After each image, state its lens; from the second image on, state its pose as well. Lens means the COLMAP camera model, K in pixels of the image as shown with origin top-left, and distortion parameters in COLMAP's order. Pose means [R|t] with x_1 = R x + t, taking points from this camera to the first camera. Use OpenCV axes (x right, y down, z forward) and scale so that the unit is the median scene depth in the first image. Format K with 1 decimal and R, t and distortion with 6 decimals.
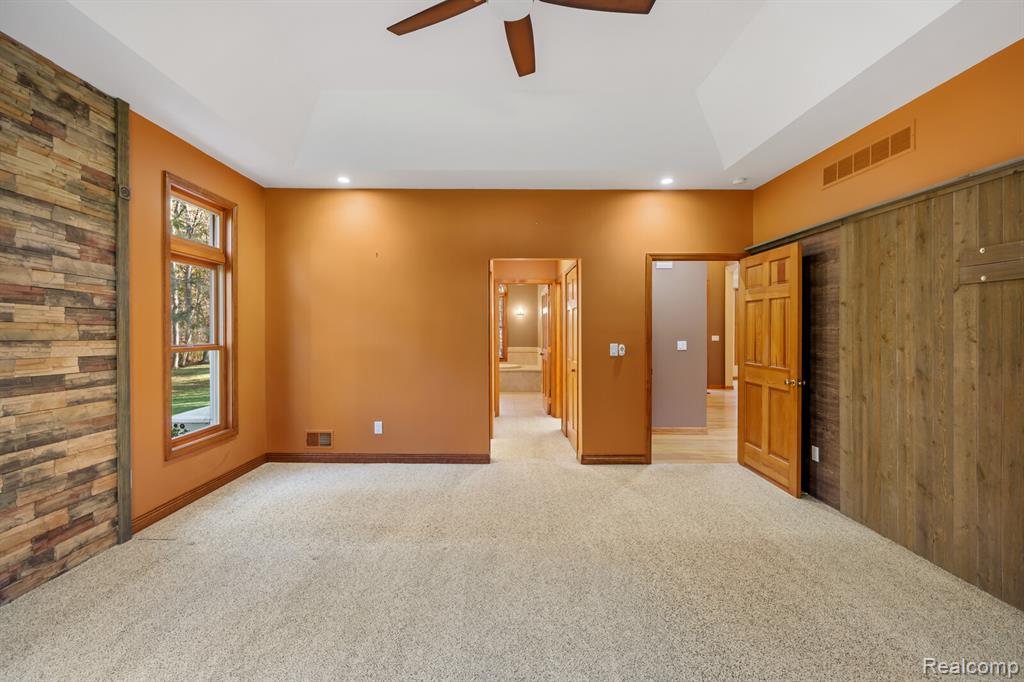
lens RADIAL K [[449.8, 0, 507.5], [0, 449.8, 333.3], [0, 0, 1]] dist [-0.000810, 0.000405]
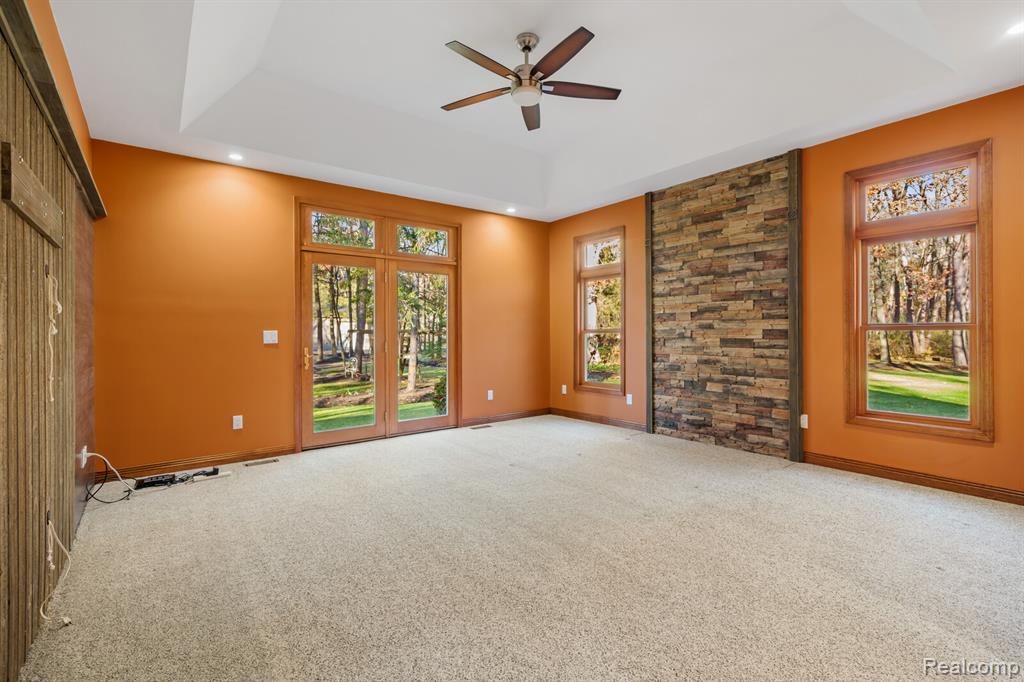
lens RADIAL K [[460.5, 0, 510.5], [0, 460.5, 334.9], [0, 0, 1]] dist [-0.001030, 0.000299]
pose [[-0.788555, 0.008184, -0.614909, 0.821581], [0.003242, 0.999953, 0.009152, 0.054776], [0.614955, 0.005223, -0.788545, 1.769272]]
